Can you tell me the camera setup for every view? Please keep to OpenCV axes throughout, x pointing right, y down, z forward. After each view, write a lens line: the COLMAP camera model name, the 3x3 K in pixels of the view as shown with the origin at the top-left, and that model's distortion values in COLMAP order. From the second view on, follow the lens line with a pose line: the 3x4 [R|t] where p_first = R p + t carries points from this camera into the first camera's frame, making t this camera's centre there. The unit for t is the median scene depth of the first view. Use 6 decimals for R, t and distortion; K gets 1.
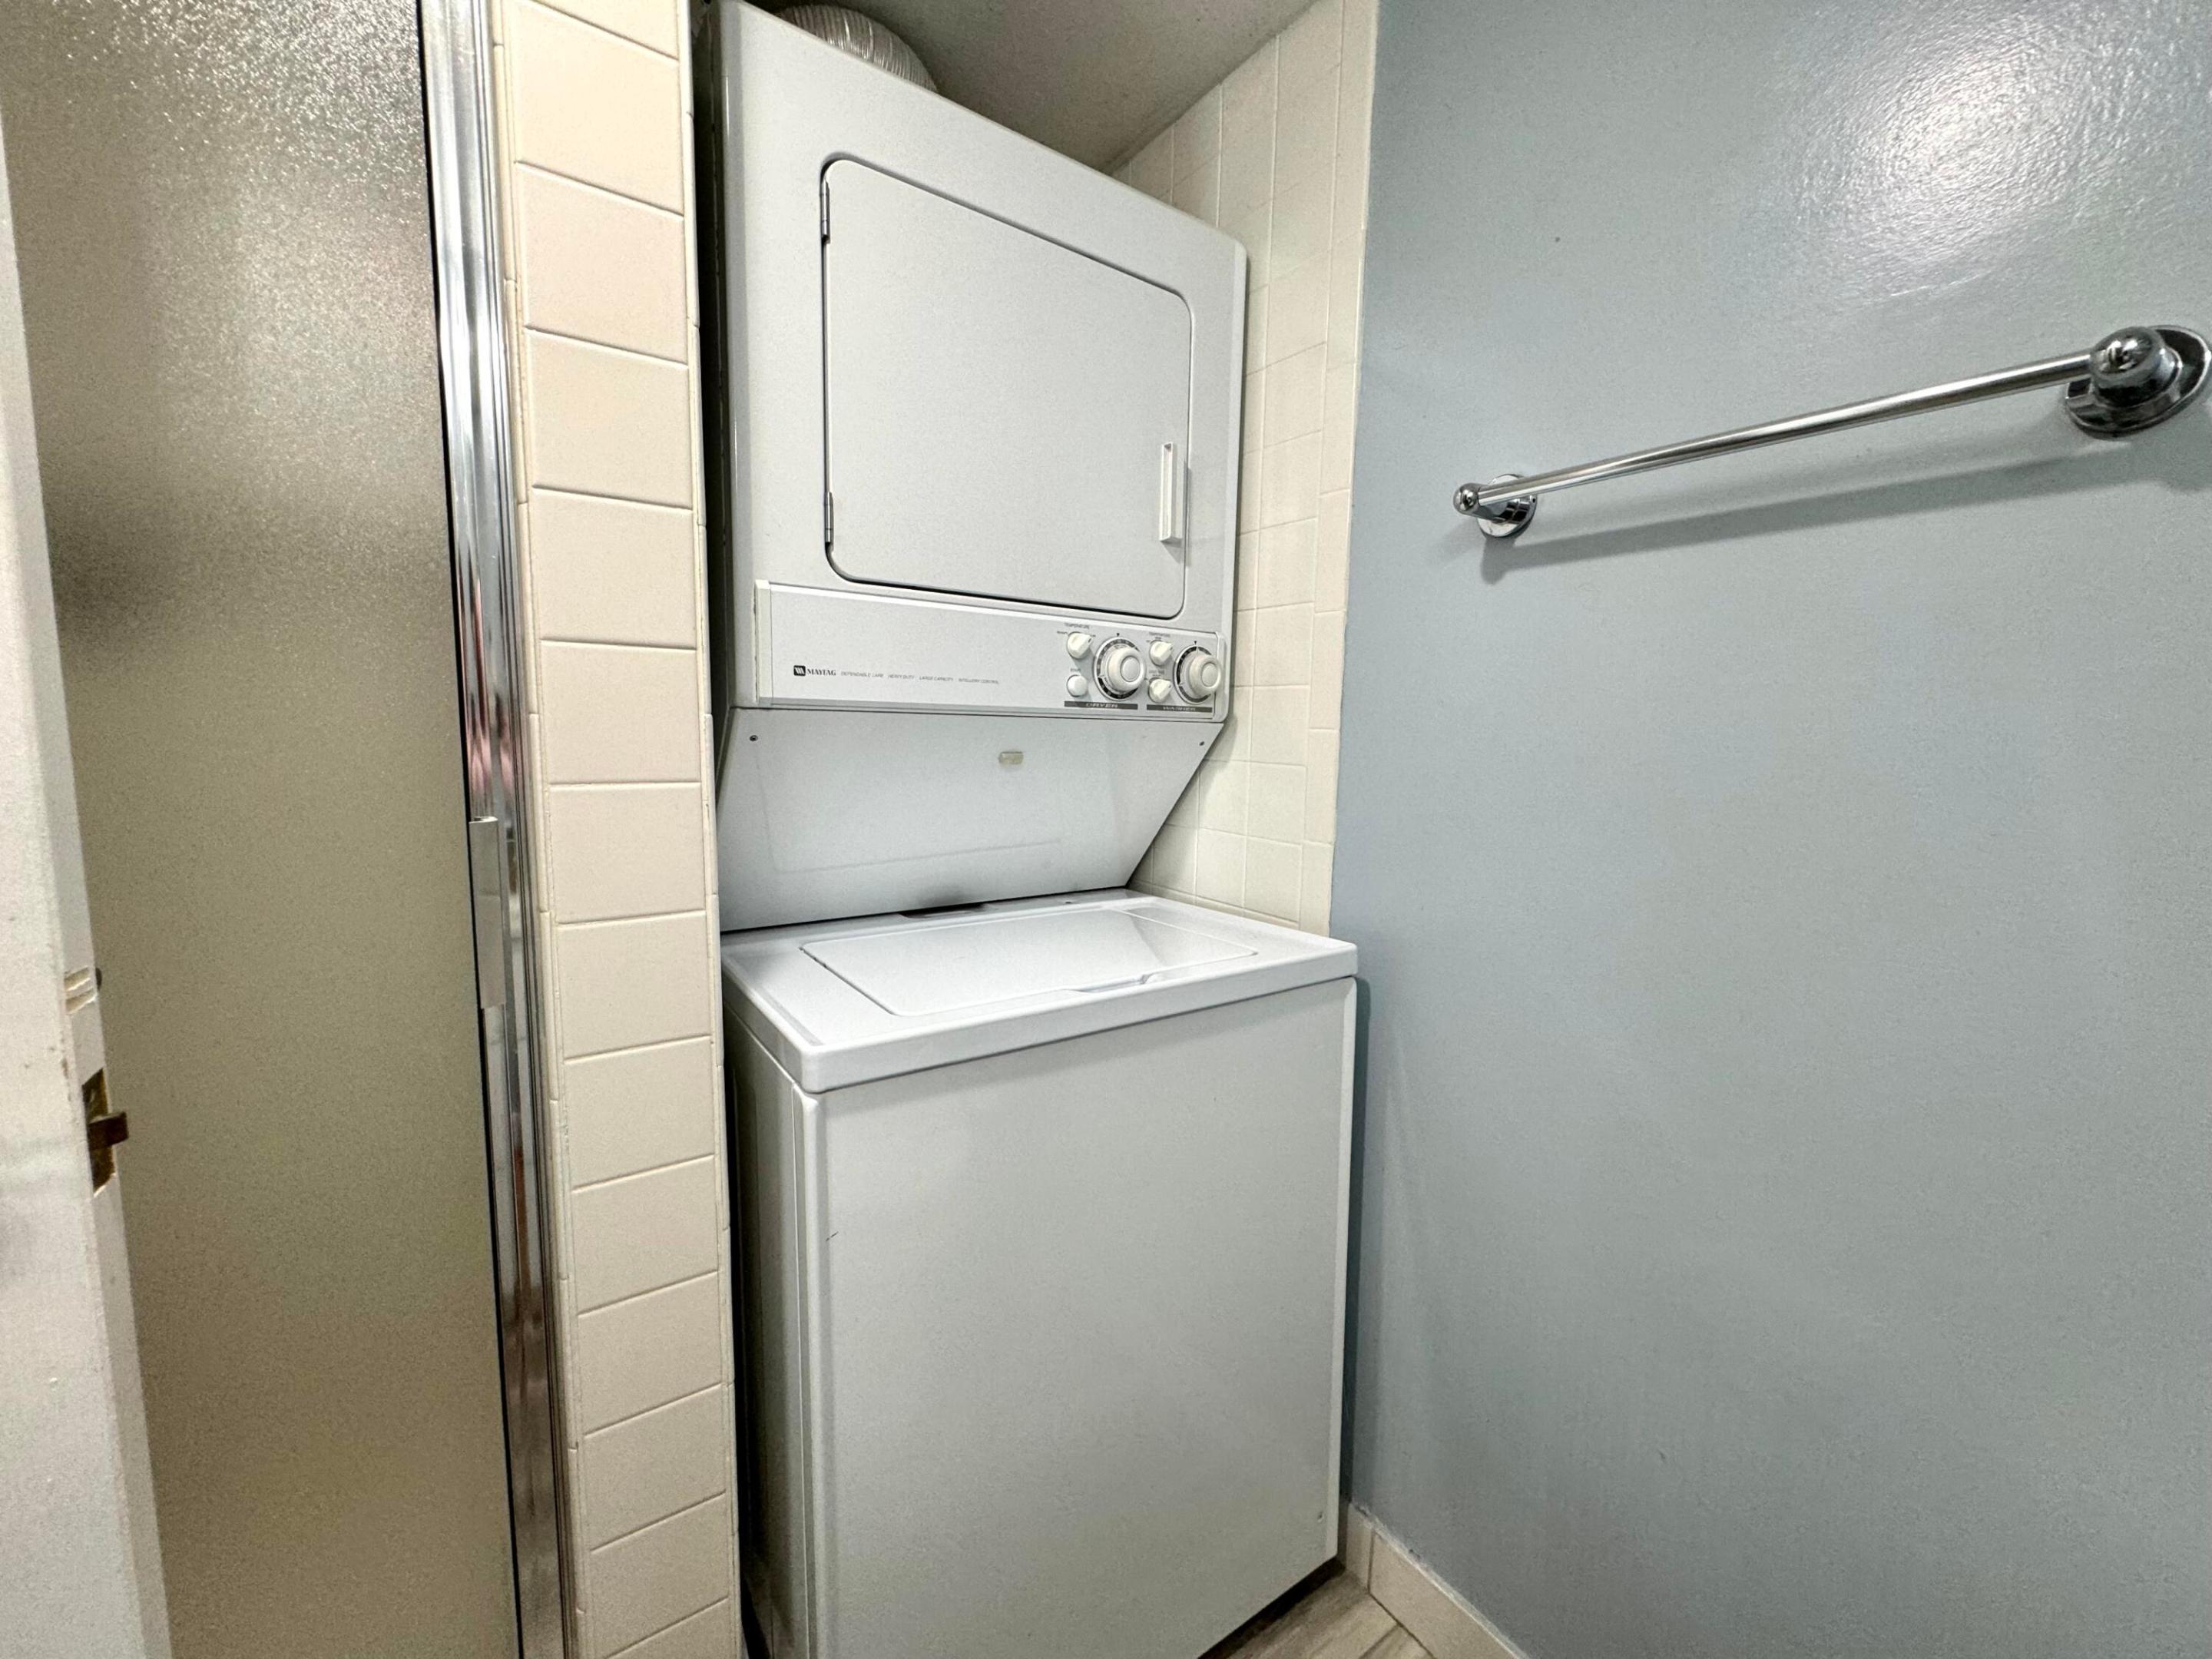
lens RADIAL K [[883.3, 0, 1106.8], [0, 883.3, 835.6], [0, 0, 1]] dist [-0.000191, -0.000348]
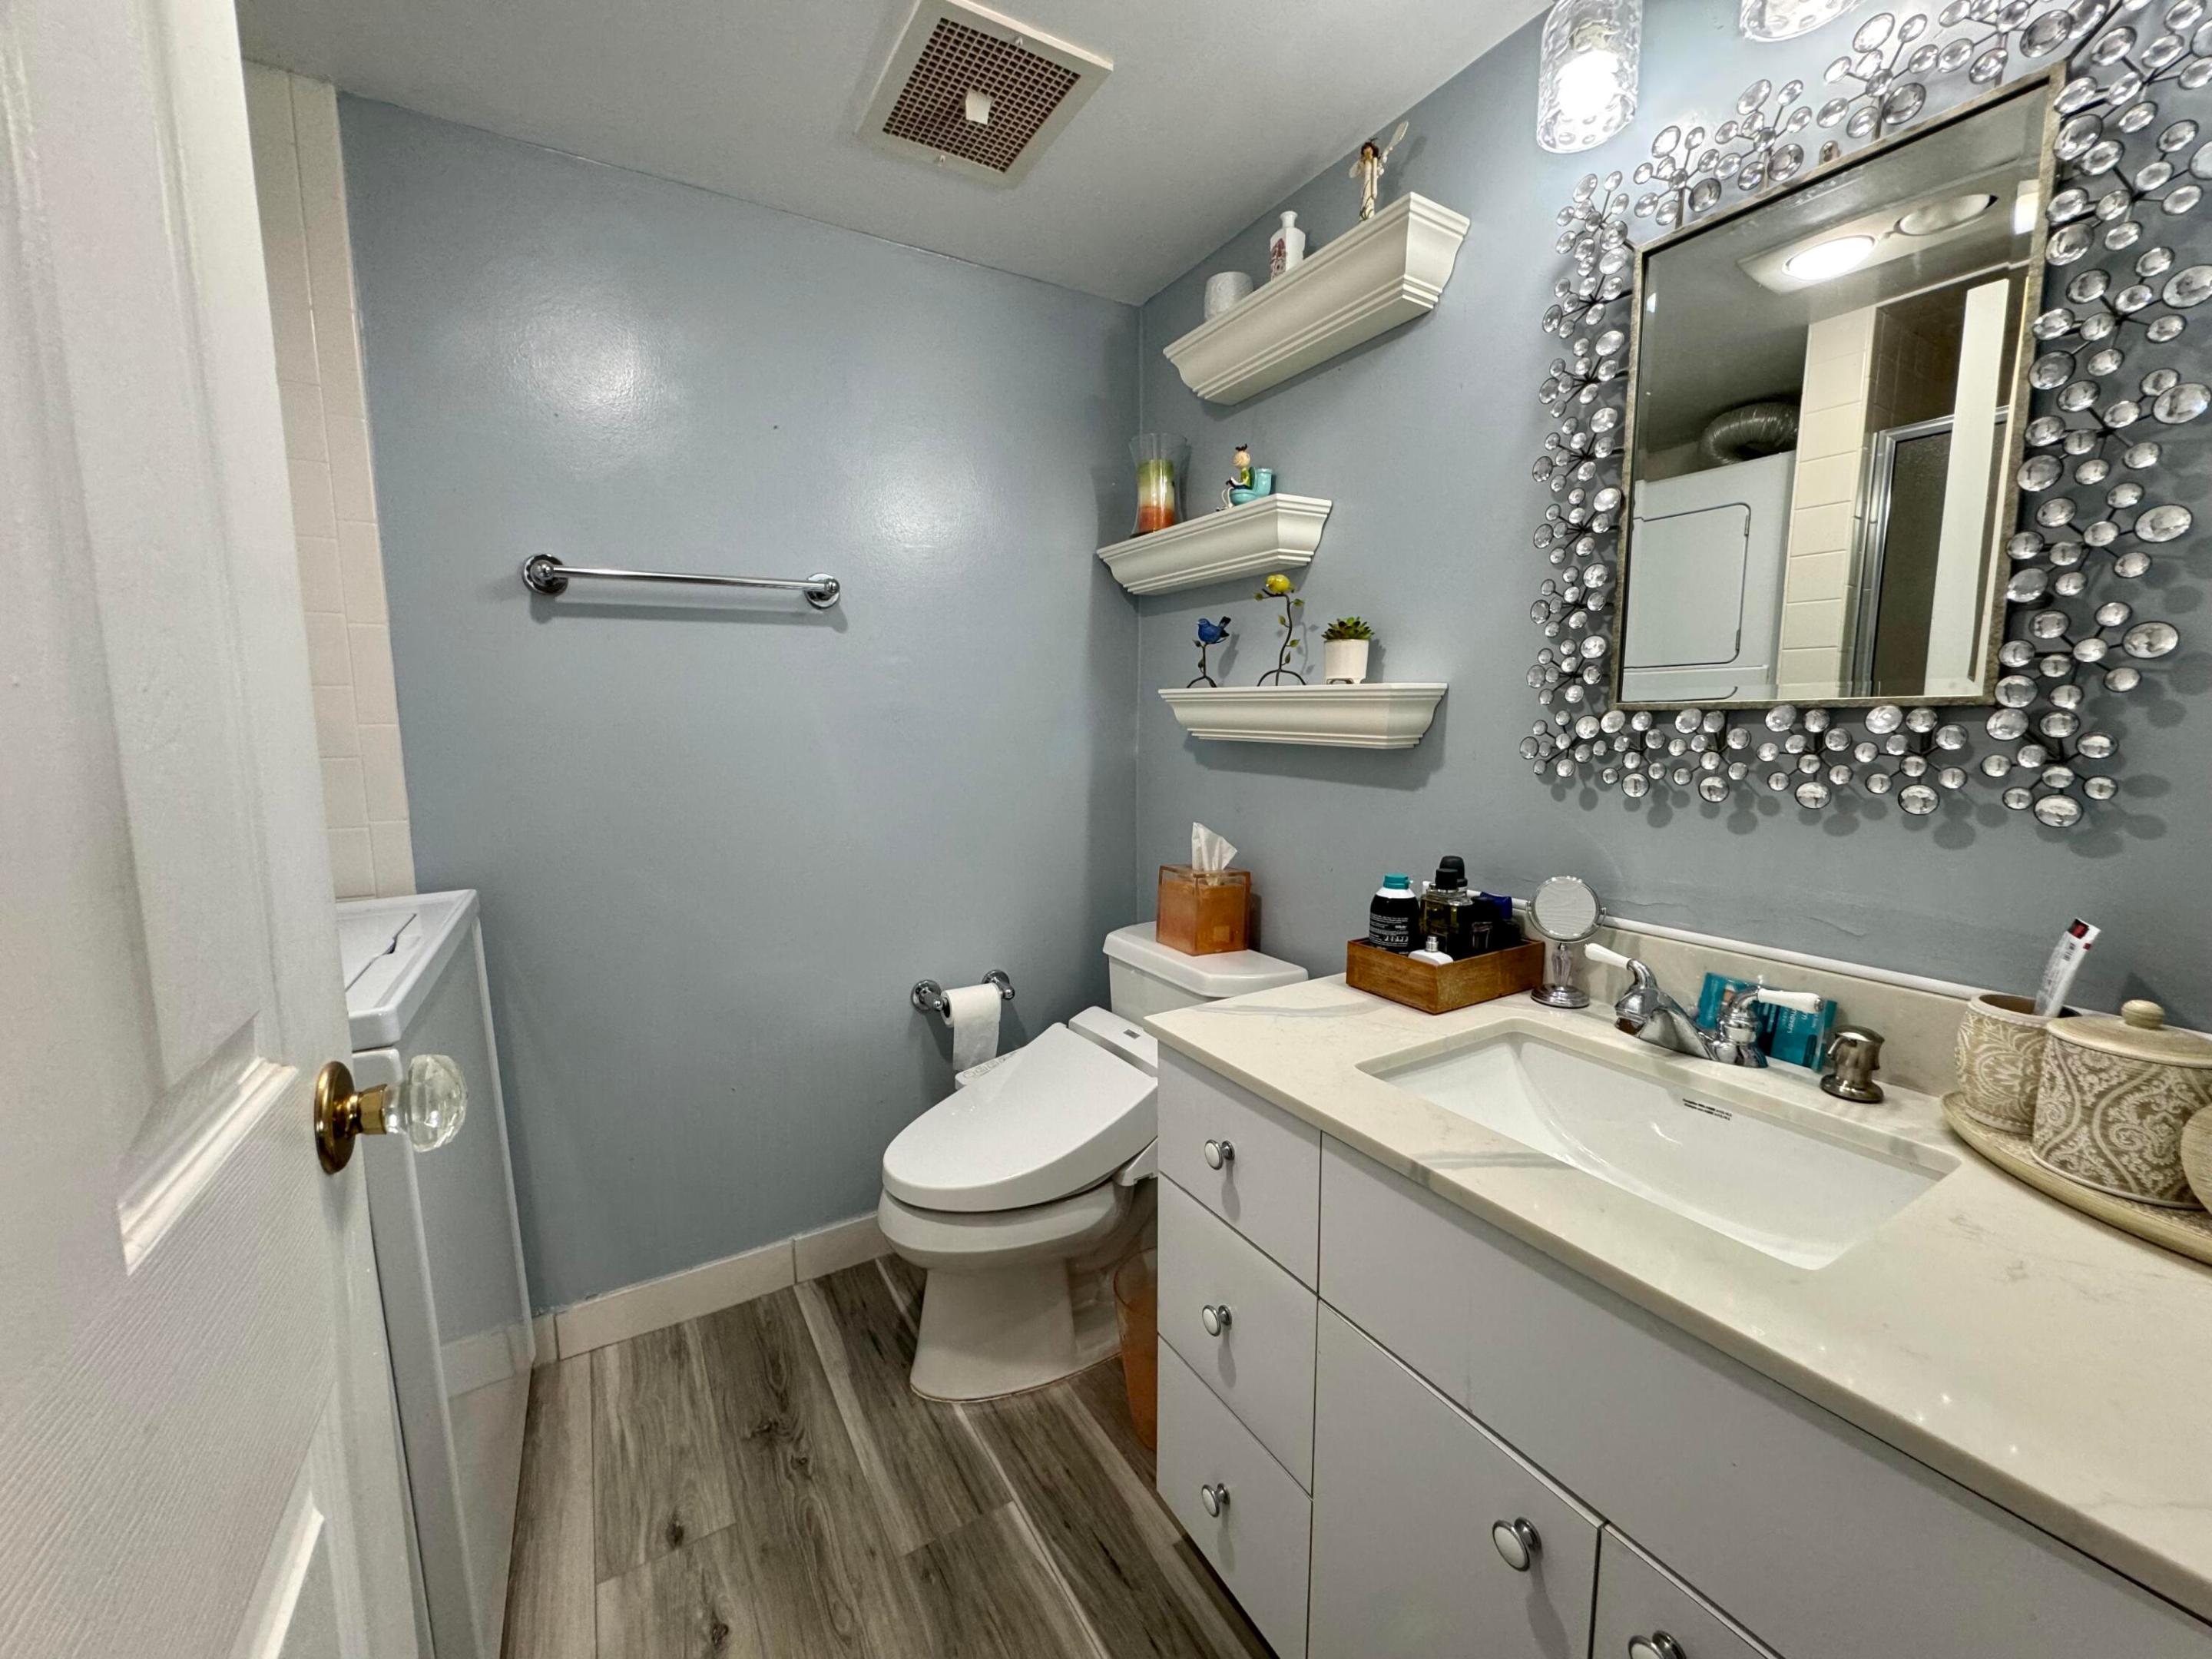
lens RADIAL K [[883.3, 0, 1106.0], [0, 883.3, 821.7], [0, 0, 1]] dist [-0.000191, -0.000348]
pose [[0.073505, -0.155749, 0.985058, -1.050164], [0.130873, 0.980695, 0.145294, -0.045844], [-0.988670, 0.118238, 0.092470, -0.057320]]
